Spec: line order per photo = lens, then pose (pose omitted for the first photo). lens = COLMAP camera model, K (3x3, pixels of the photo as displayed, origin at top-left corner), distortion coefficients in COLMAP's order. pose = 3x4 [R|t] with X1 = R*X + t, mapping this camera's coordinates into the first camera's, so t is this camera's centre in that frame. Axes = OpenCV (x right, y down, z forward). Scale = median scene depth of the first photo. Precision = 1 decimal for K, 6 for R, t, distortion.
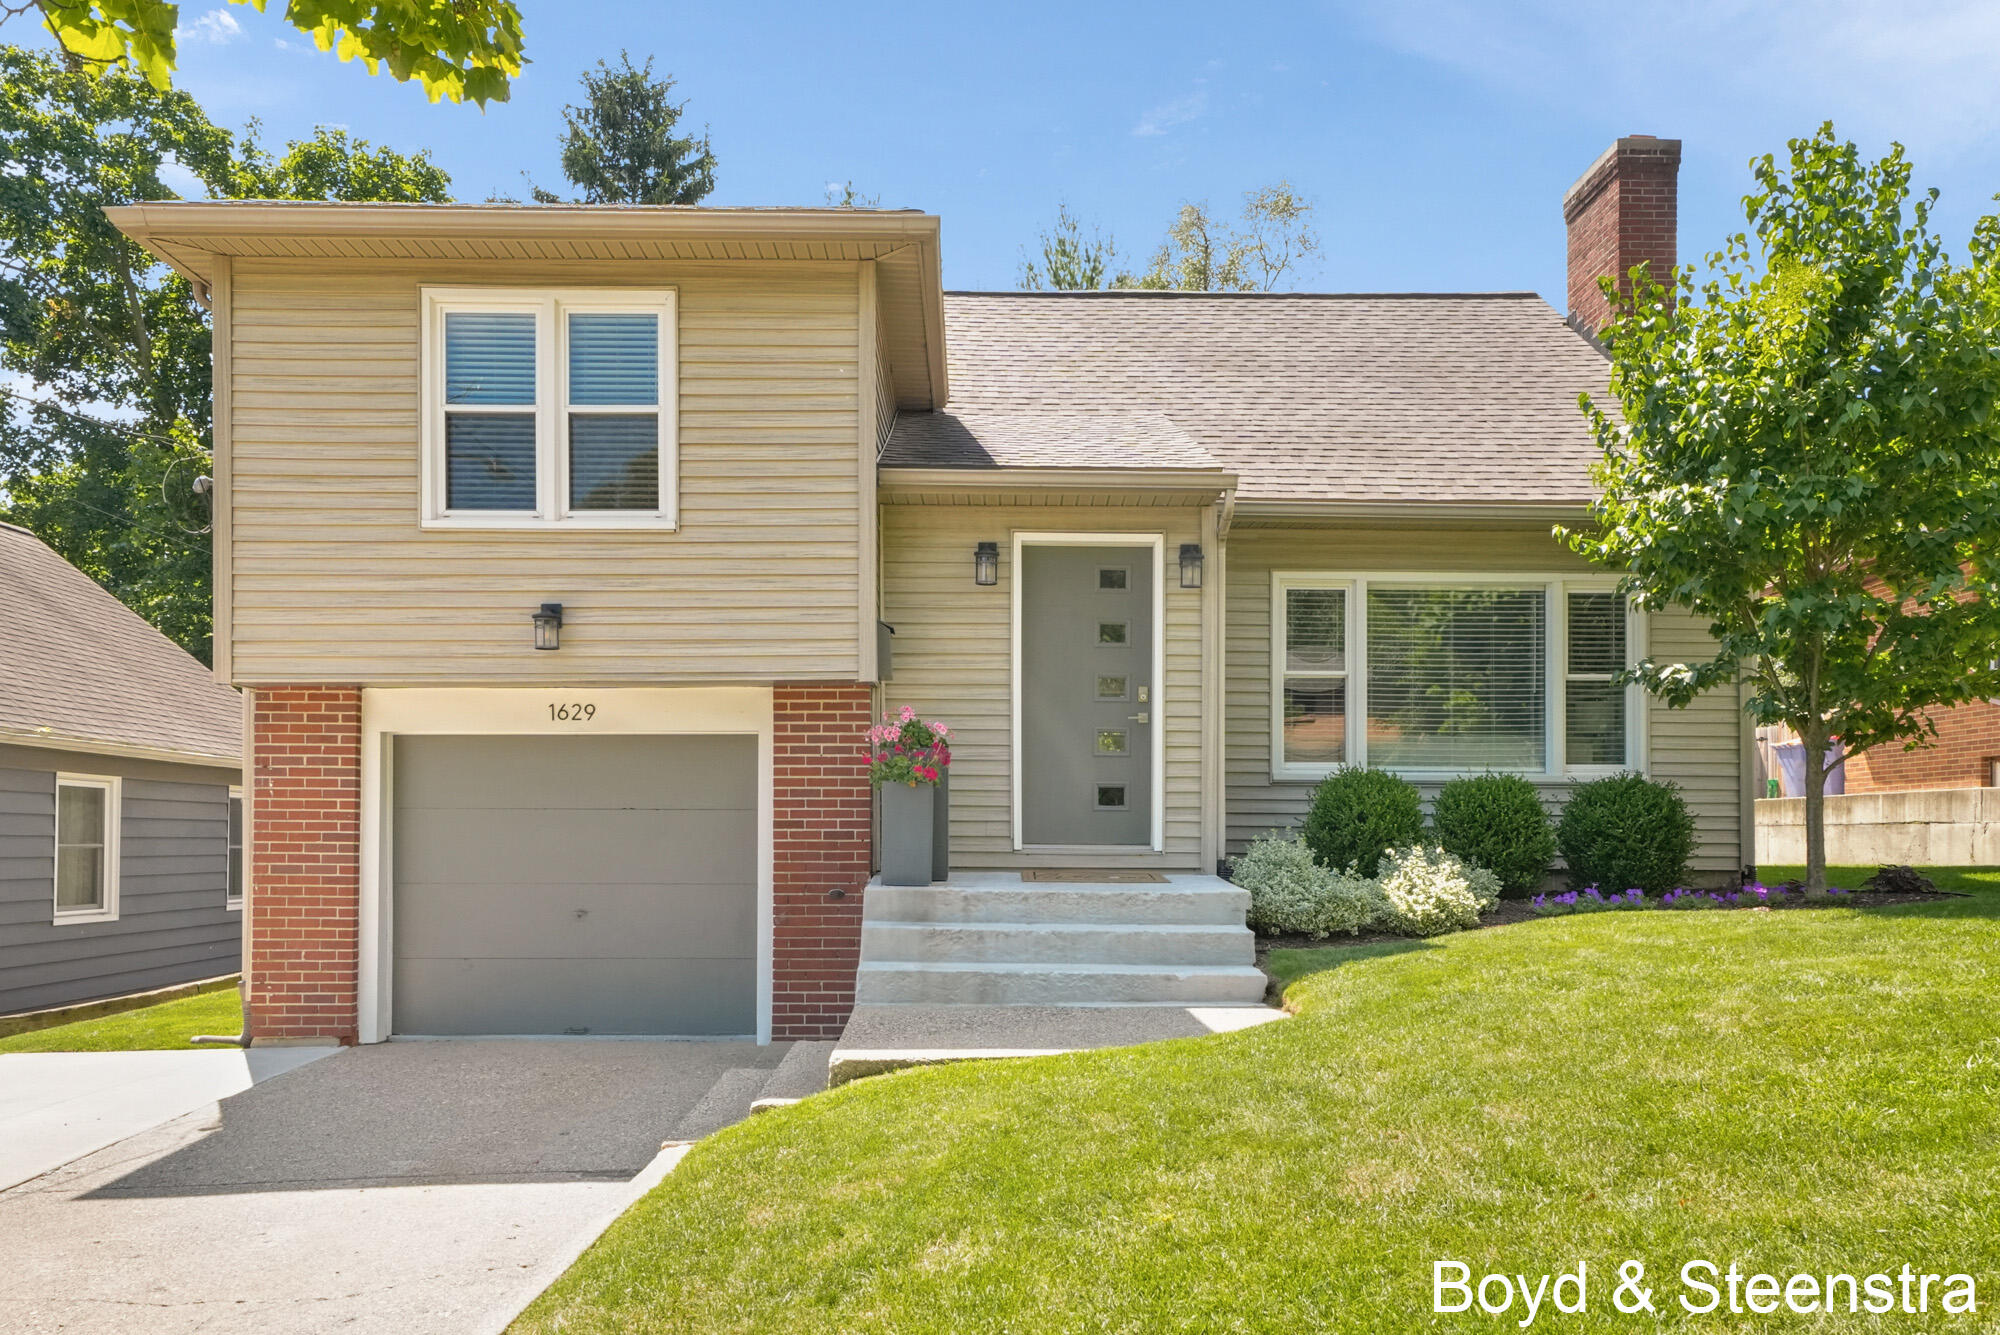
lens RADIAL K [[1376.7, 0, 1005.2], [0, 1376.7, 836.3], [0, 0, 1]] dist [0.017238, -0.000902]
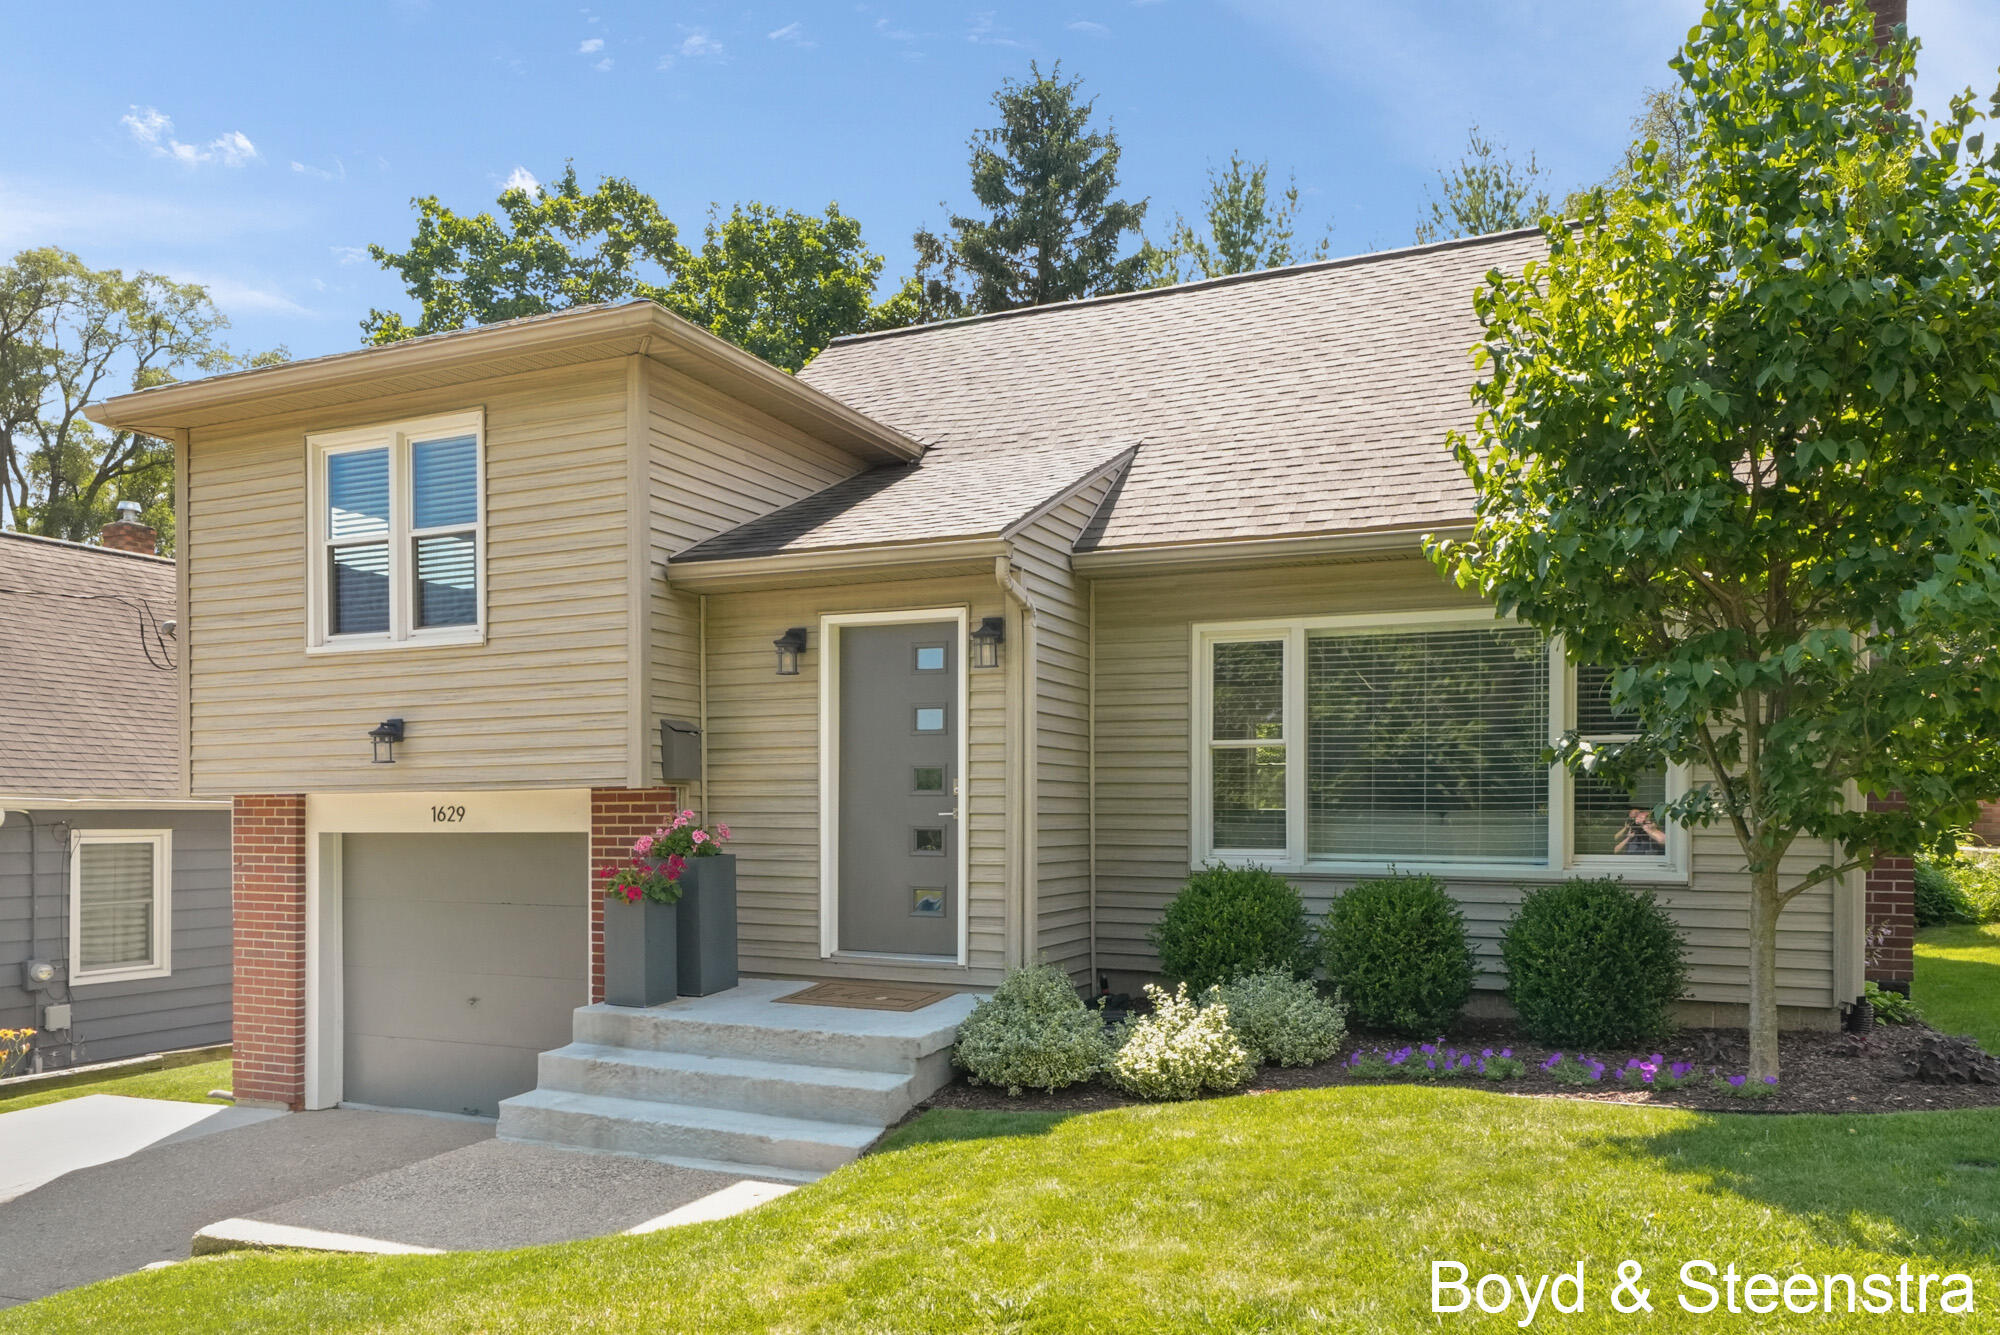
lens RADIAL K [[1414.5, 0, 997.8], [0, 1414.5, 833.0], [0, 0, 1]] dist [0.018129, 0.001086]
pose [[0.906749, 0.003298, -0.421658, 0.529094], [0.002827, 0.999899, 0.013899, -0.089429], [0.421662, -0.013795, 0.906648, 0.189140]]
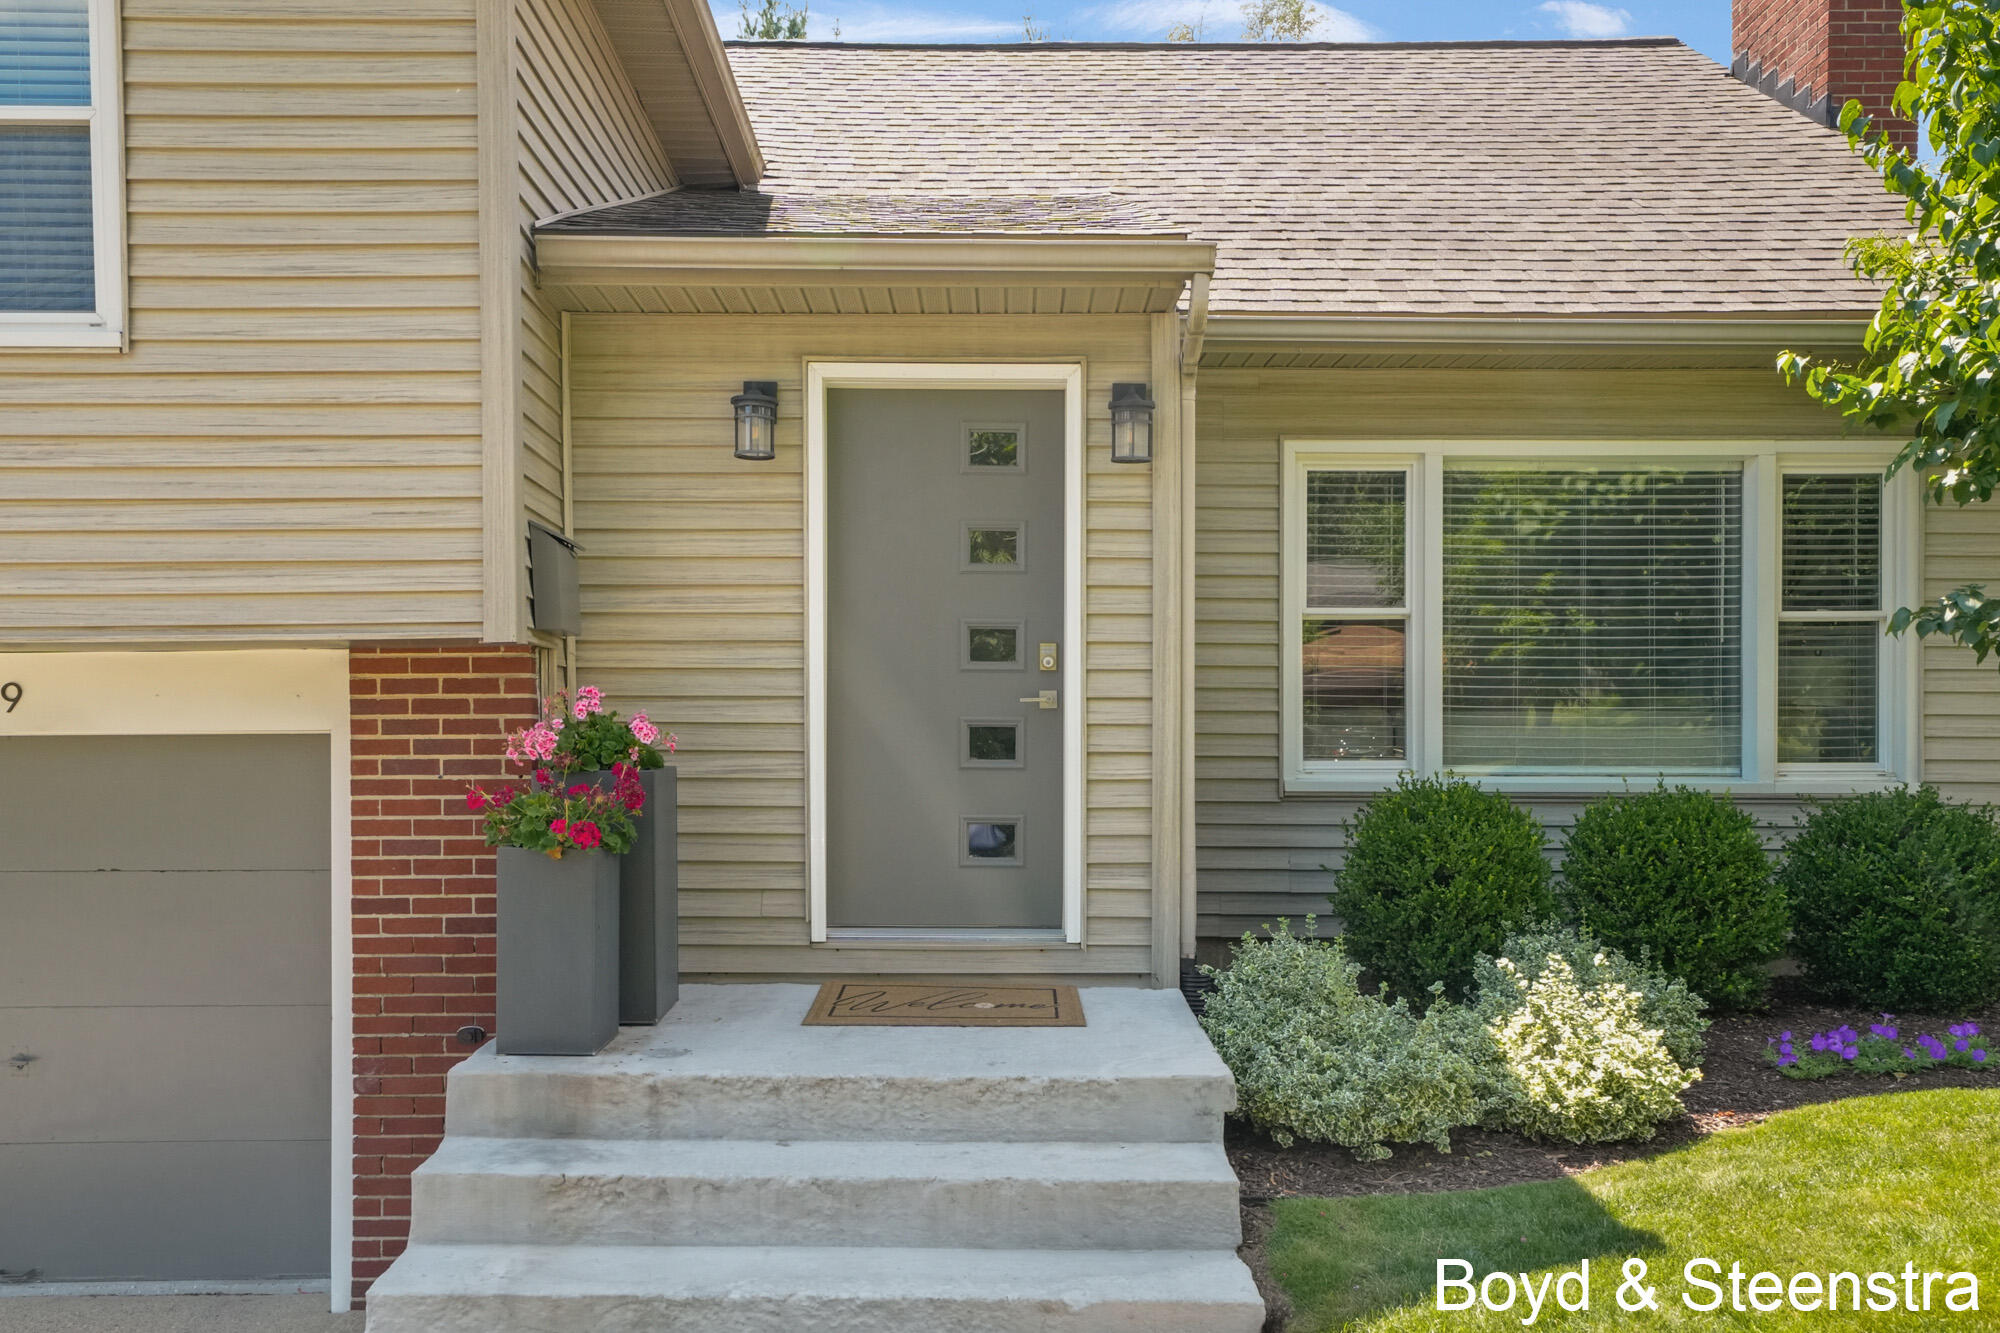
lens RADIAL K [[1473.1, 0, 994.8], [0, 1473.1, 790.5], [0, 0, 1]] dist [0.022616, 0.000405]
pose [[0.999966, -0.003361, -0.007538, 0.086282], [0.003510, 0.999797, 0.019863, -0.063693], [0.007470, -0.019889, 0.999774, 0.421280]]
